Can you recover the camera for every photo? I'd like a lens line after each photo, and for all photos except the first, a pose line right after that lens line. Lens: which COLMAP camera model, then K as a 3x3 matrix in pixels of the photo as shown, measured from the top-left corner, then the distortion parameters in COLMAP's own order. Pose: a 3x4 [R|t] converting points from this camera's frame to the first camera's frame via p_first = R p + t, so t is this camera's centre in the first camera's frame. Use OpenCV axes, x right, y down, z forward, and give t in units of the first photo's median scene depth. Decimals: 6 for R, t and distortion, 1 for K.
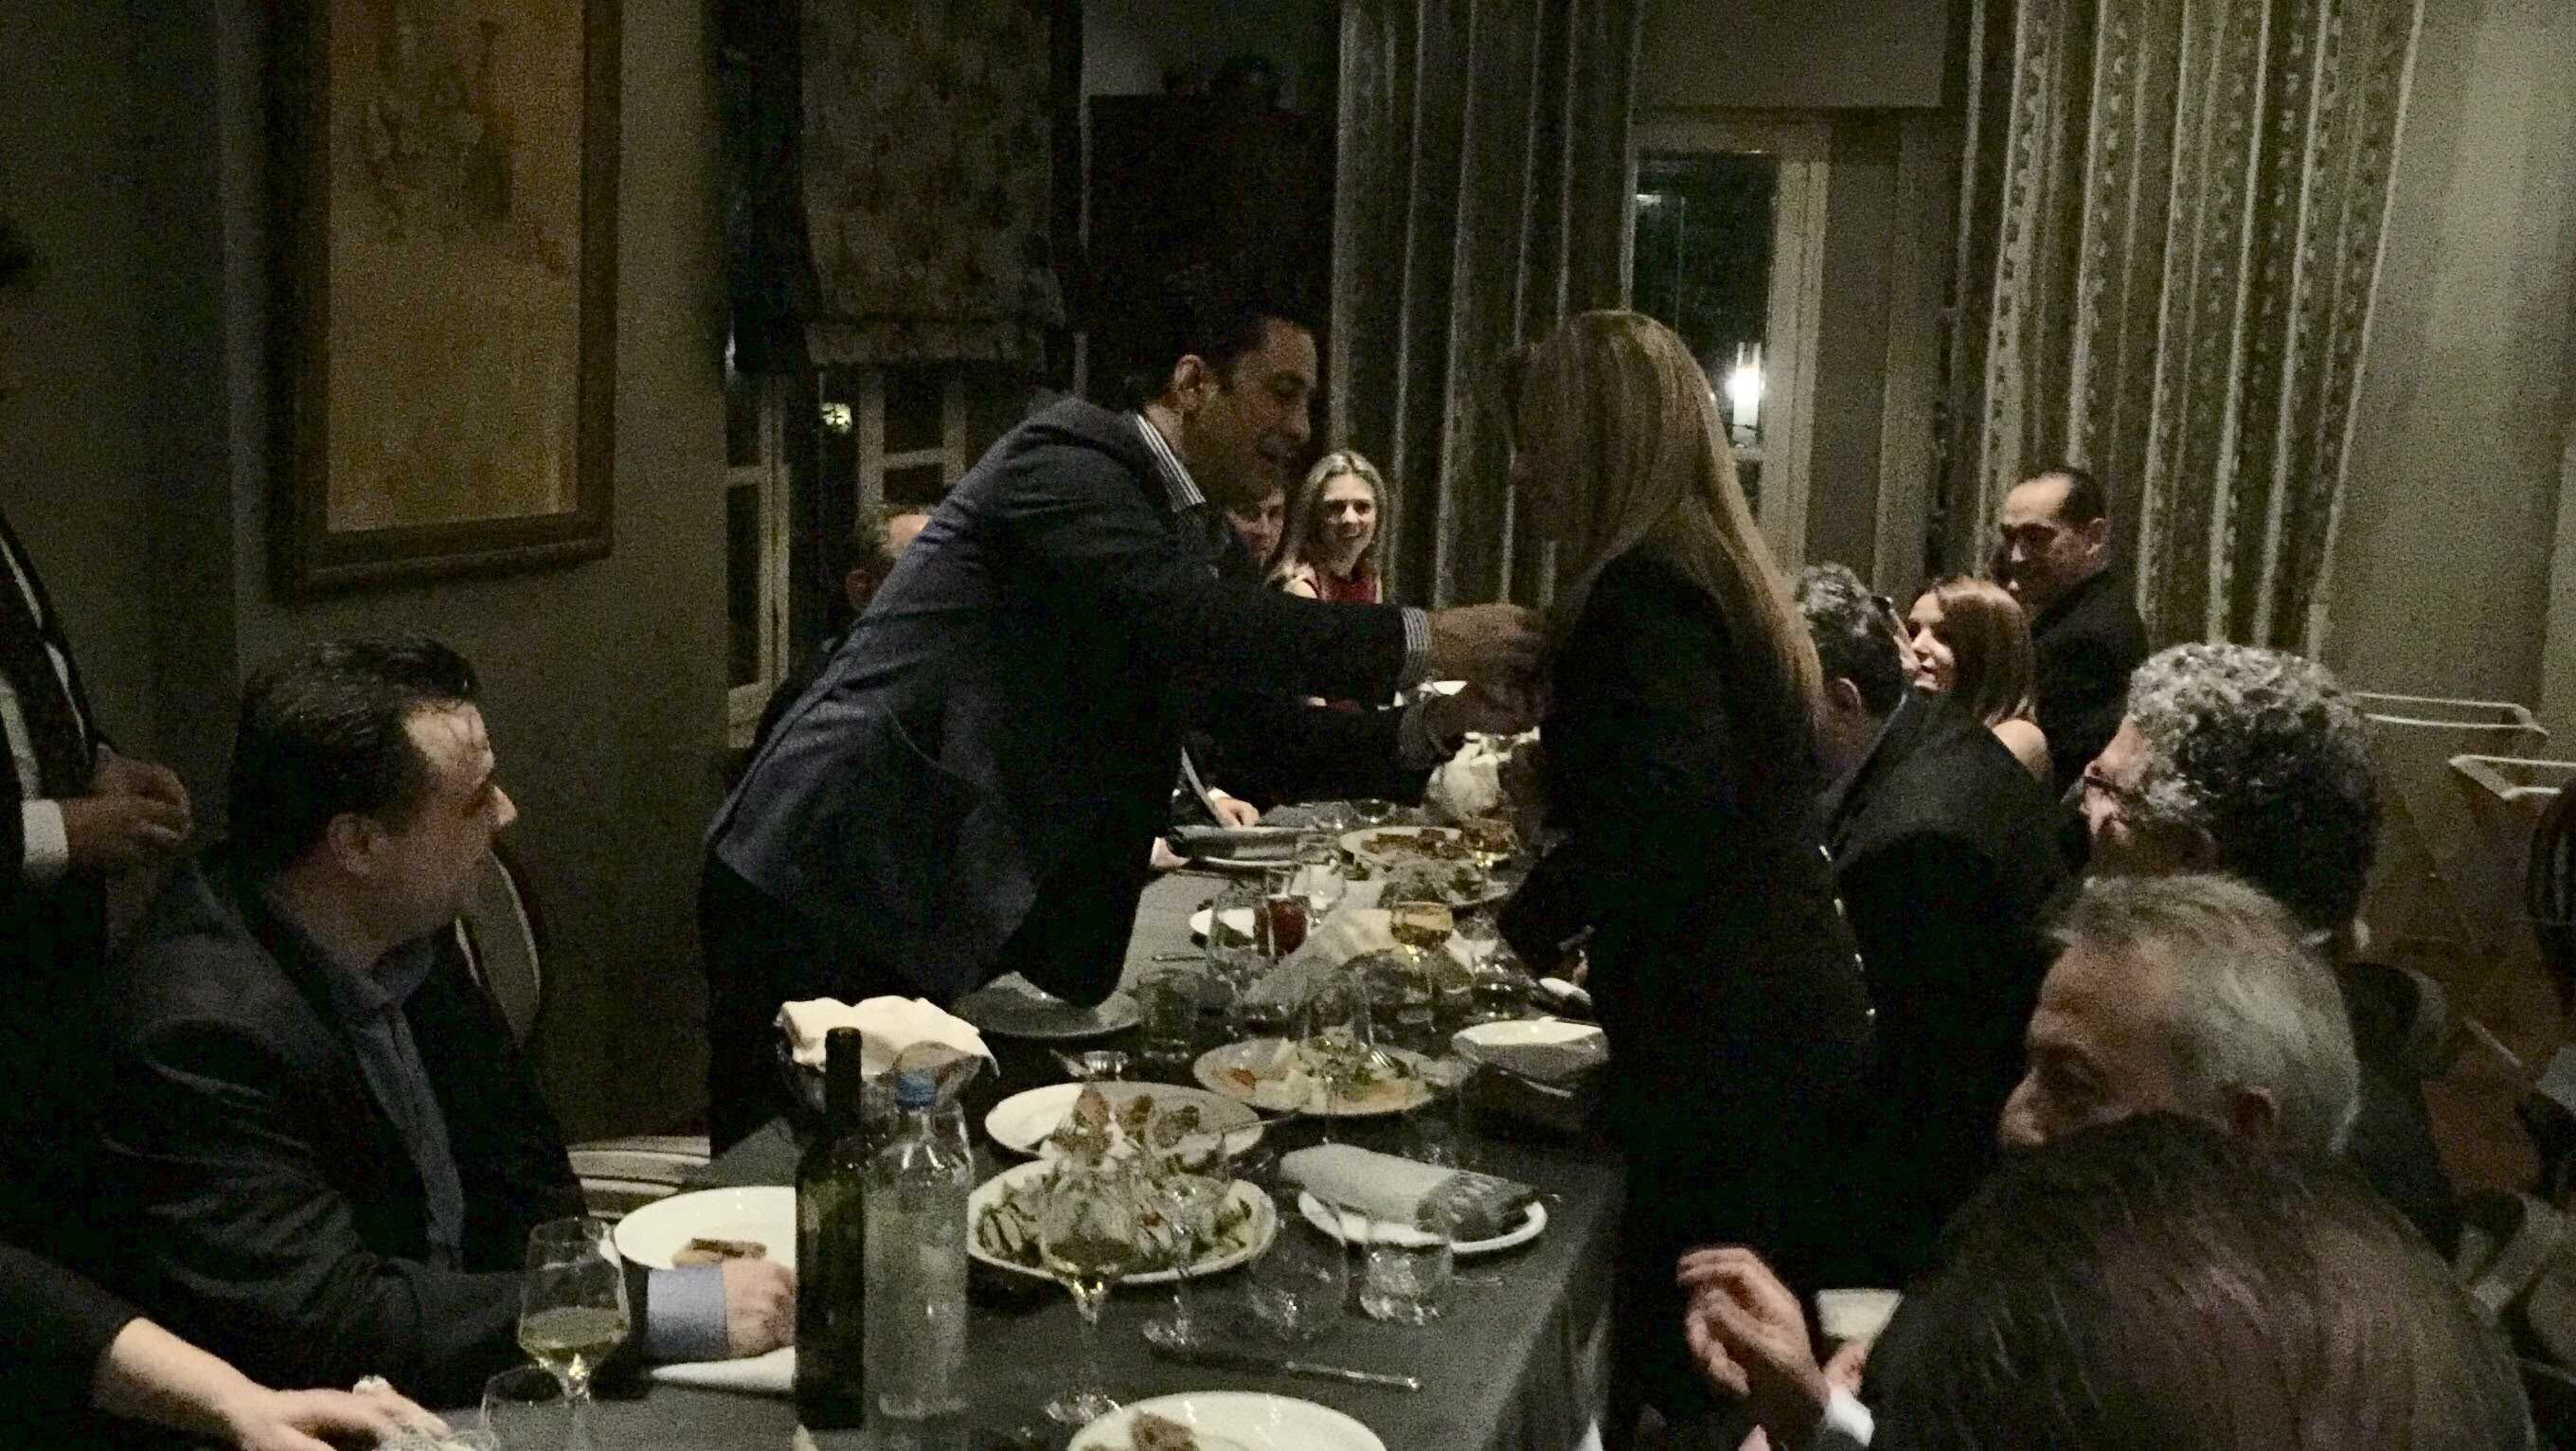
lens RADIAL K [[2487.9, 0, 1288.0], [0, 2487.9, 725.5], [0, 0, 1]] dist [0.028568, -0.009150]
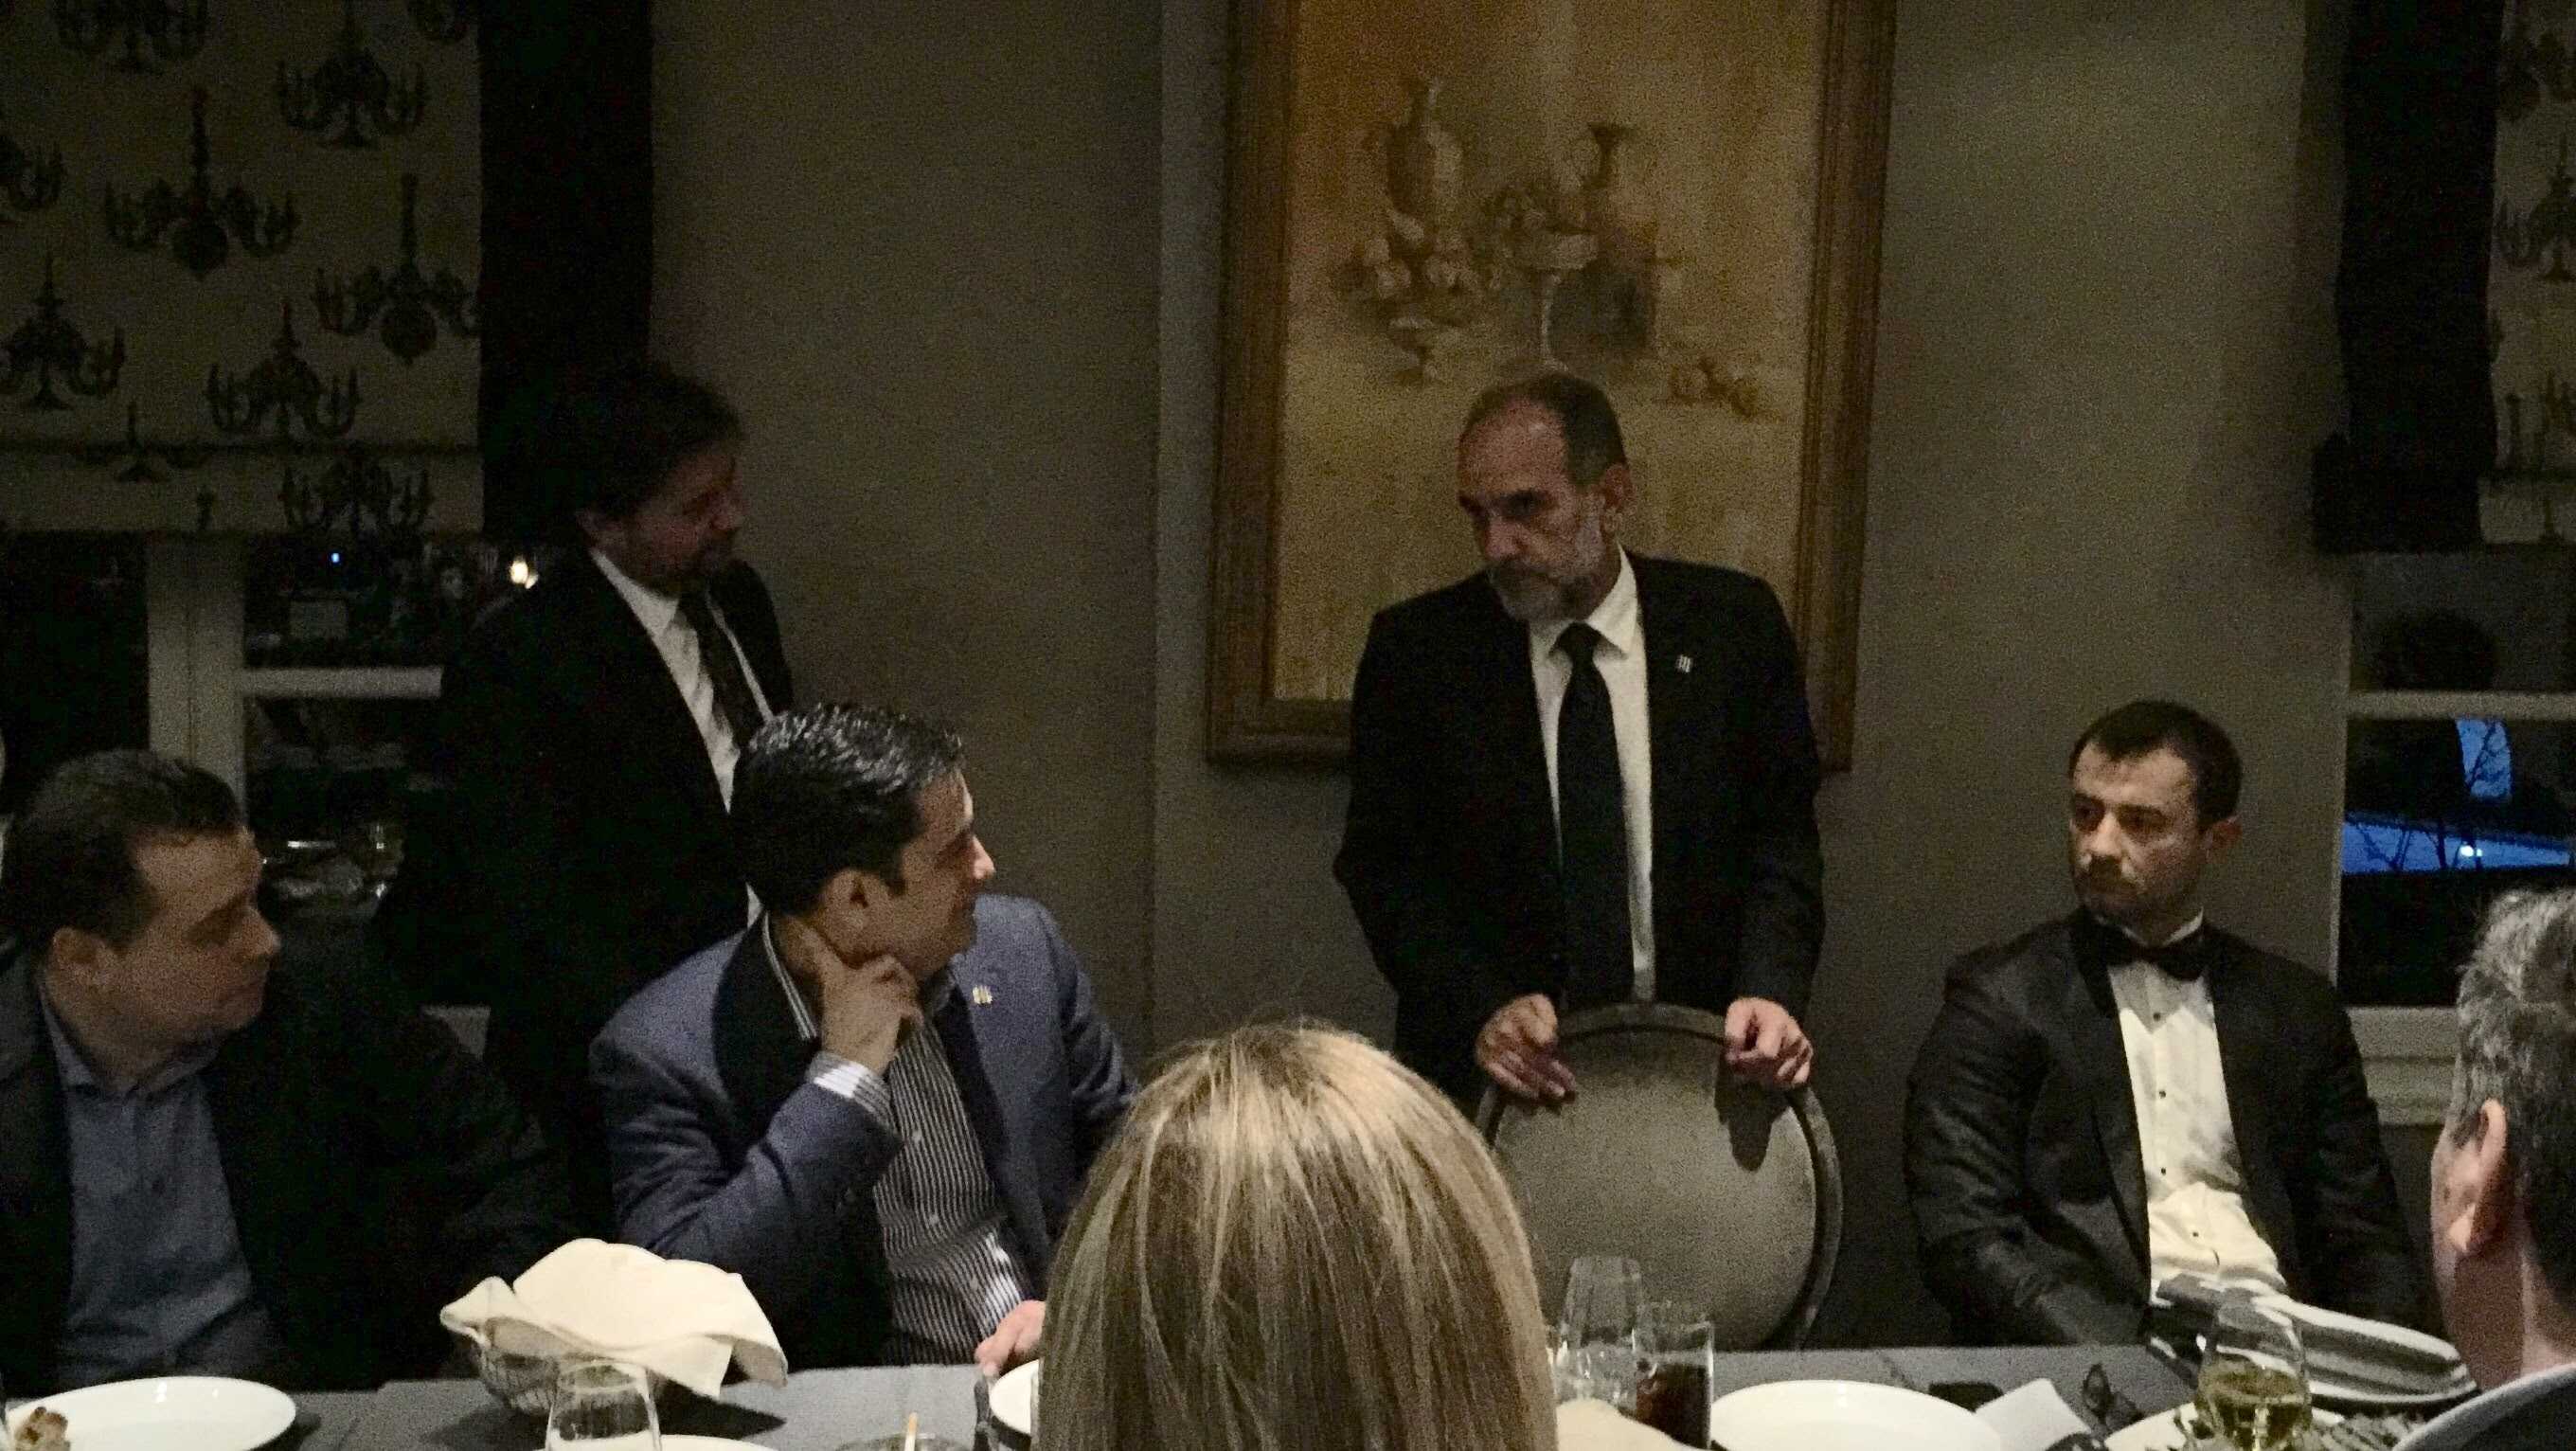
lens RADIAL K [[2487.9, 0, 1288.0], [0, 2487.9, 725.5], [0, 0, 1]] dist [0.028568, -0.009150]
pose [[0.396996, 0.030766, -0.917305, 0.602909], [-0.141614, 0.989523, -0.028100, -0.054201], [0.906830, 0.141059, 0.397193, 0.829066]]
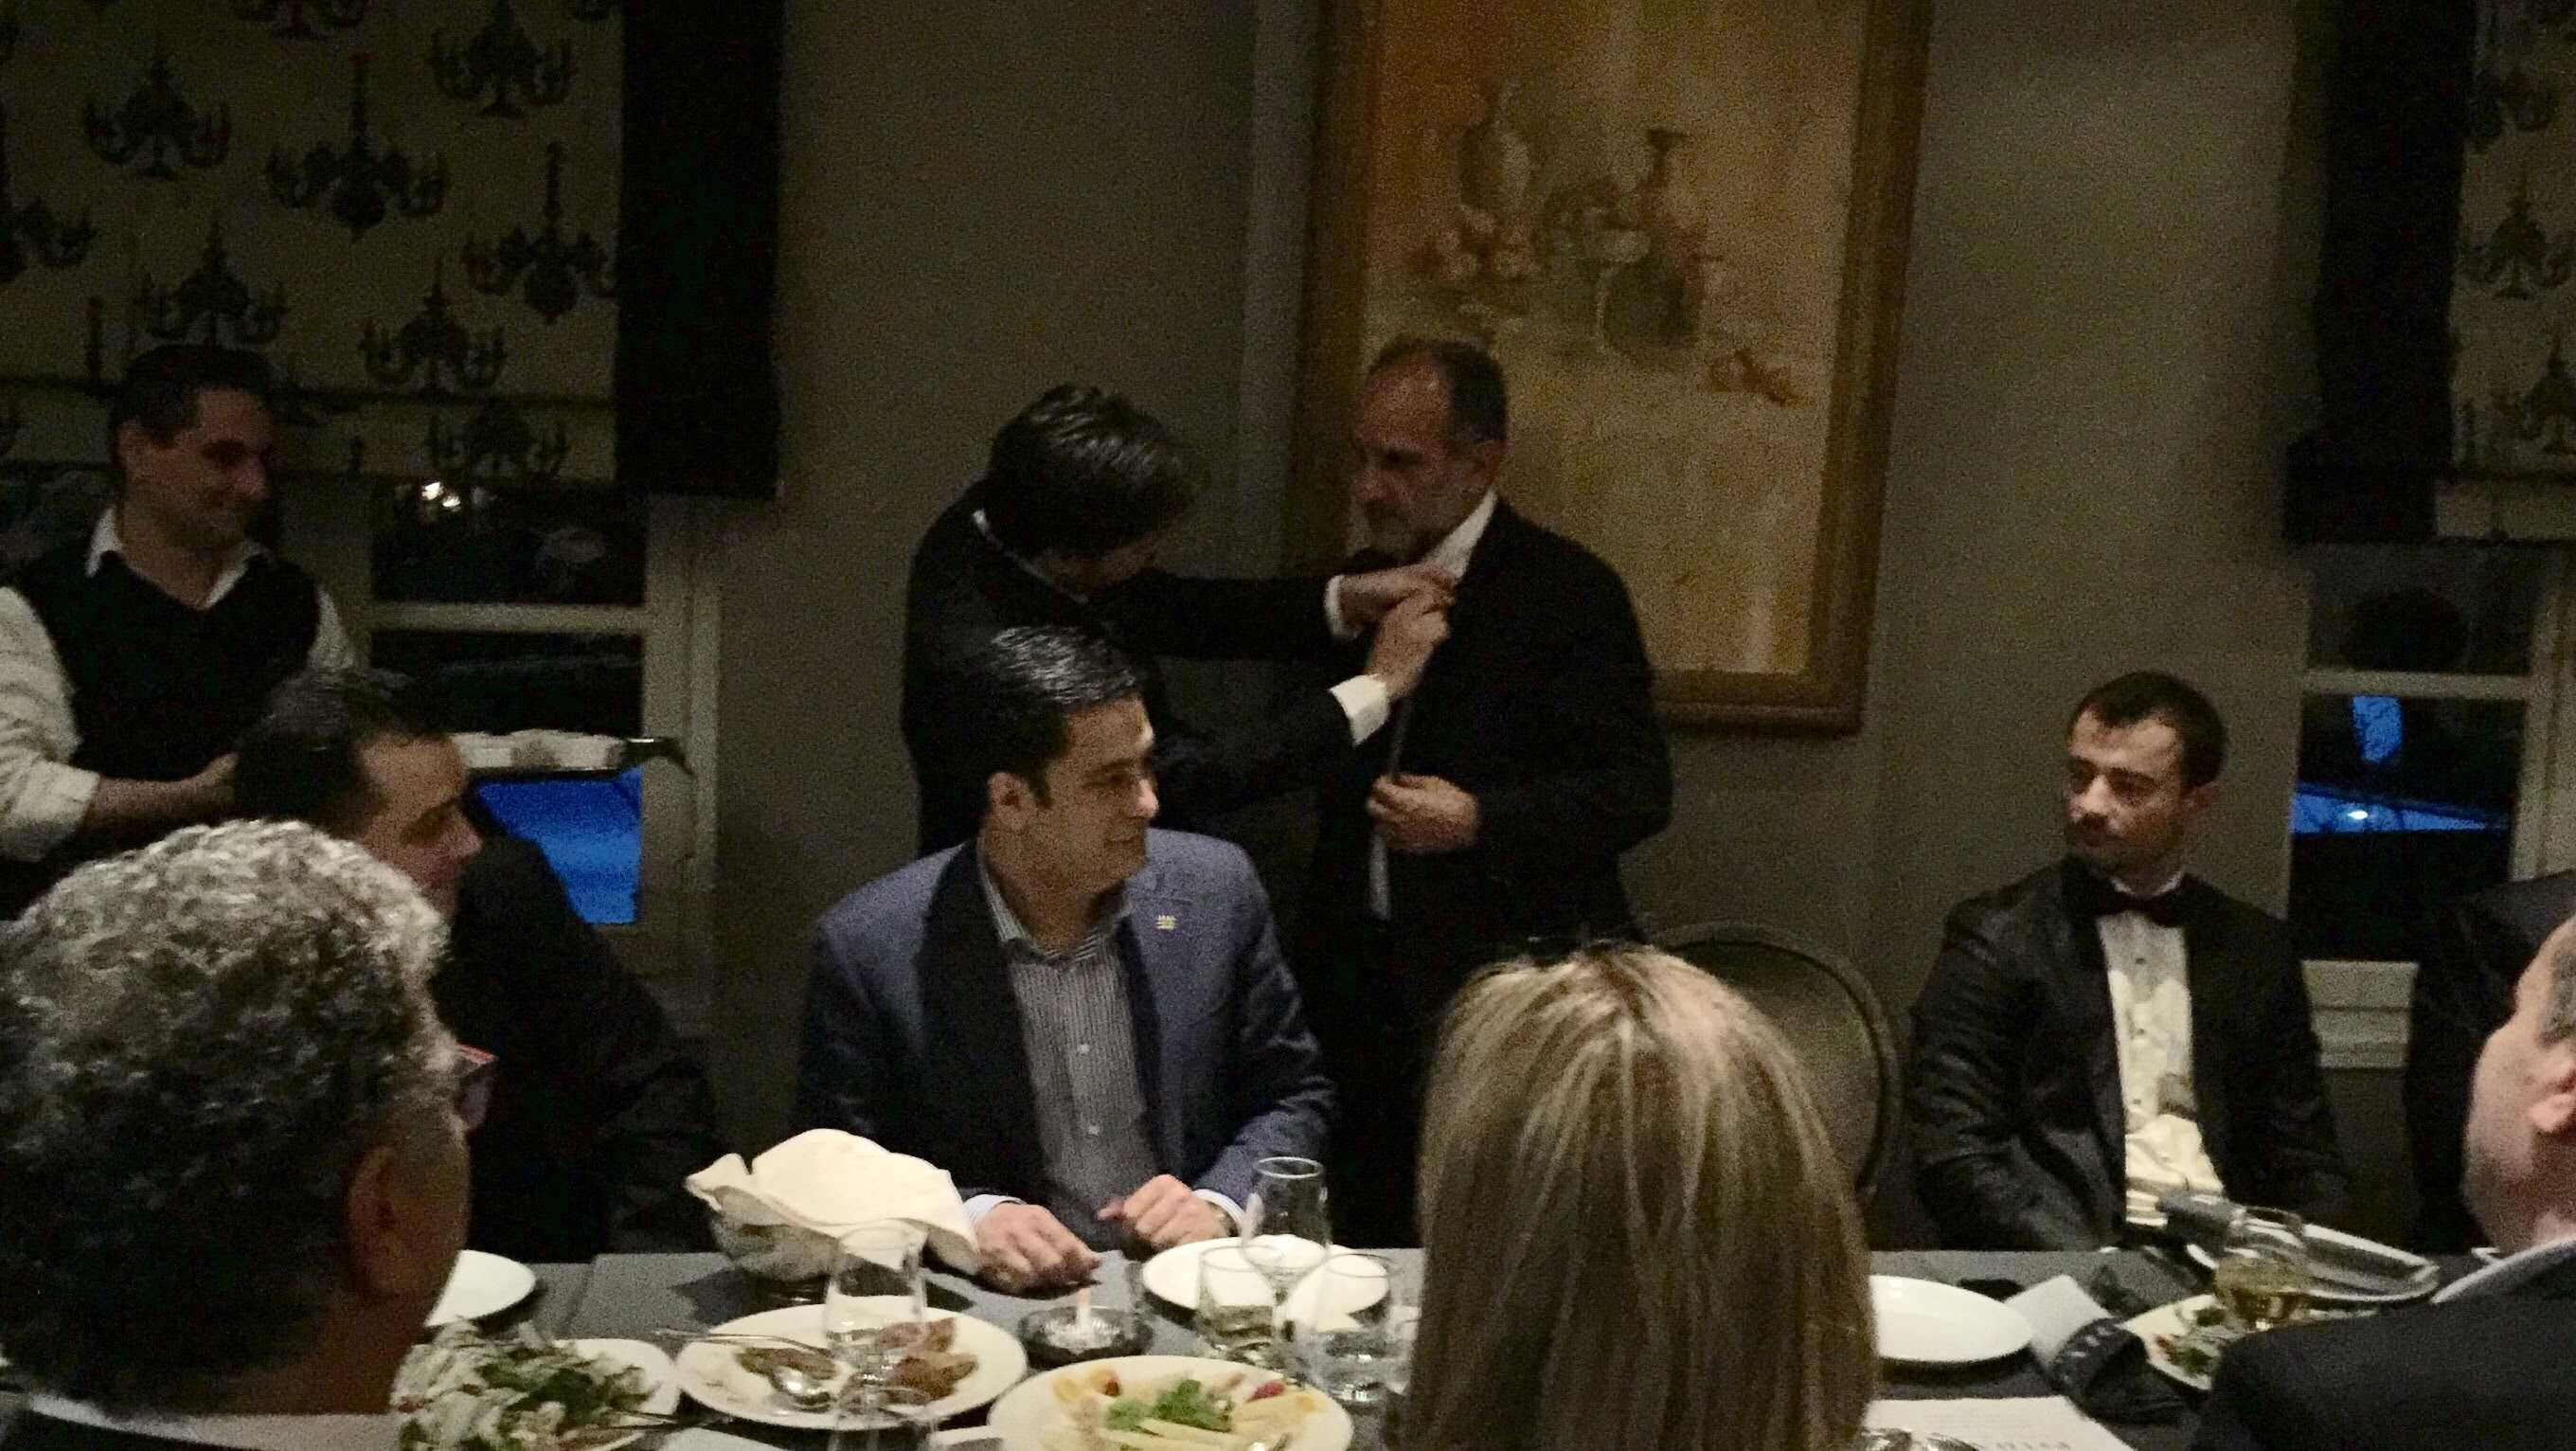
lens RADIAL K [[2487.9, 0, 1288.0], [0, 2487.9, 725.5], [0, 0, 1]] dist [0.028568, -0.009150]
pose [[0.435965, 0.057841, -0.898103, 0.653149], [-0.162702, 0.986554, -0.015443, -0.038307], [0.885134, 0.152856, 0.439514, 0.708136]]
